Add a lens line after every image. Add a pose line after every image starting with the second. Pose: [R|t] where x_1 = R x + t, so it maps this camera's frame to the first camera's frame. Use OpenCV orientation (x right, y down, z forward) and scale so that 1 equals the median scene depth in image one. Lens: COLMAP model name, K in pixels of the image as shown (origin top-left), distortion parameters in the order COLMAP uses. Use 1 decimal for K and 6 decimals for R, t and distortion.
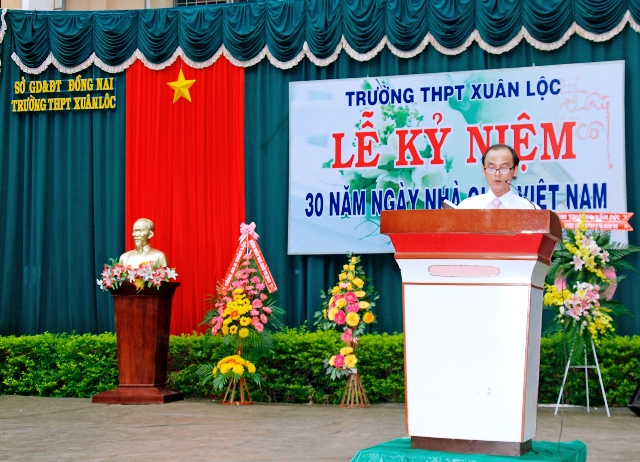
lens RADIAL K [[1085.1, 0, 390.9], [0, 1085.1, 231.9], [0, 0, 1]] dist [0.056615, 0.186528]
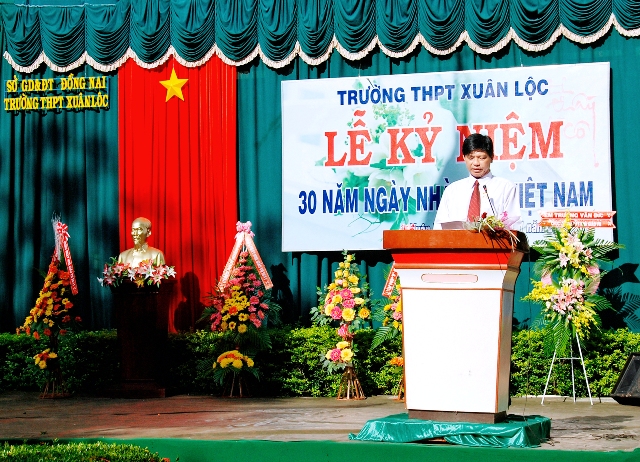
lens RADIAL K [[1319.0, 0, 370.1], [0, 1319.0, 230.5], [0, 0, 1]] dist [0.047922, 0.275940]
pose [[0.999976, -0.006746, -0.001440, -0.010647], [0.006769, 0.999831, 0.017100, -0.019907], [0.001325, -0.017109, 0.999853, -0.240286]]
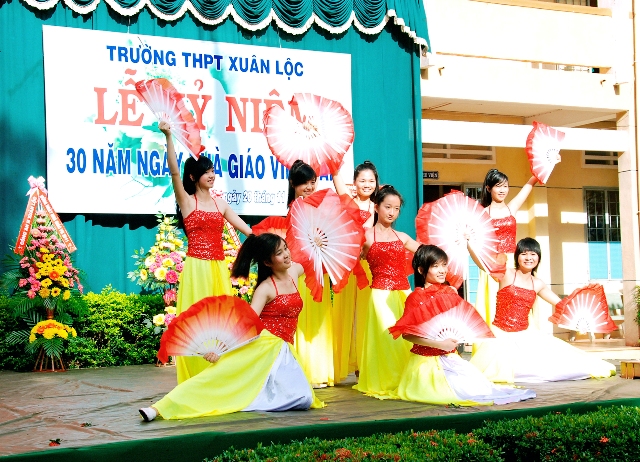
lens RADIAL K [[1118.9, 0, 288.1], [0, 1118.9, 251.9], [0, 0, 1]] dist [0.116445, 0.085507]
pose [[0.733420, 0.004954, 0.679757, -0.617413], [-0.039694, 0.998579, 0.035551, 0.012736], [-0.678616, -0.053056, 0.732575, 0.150797]]
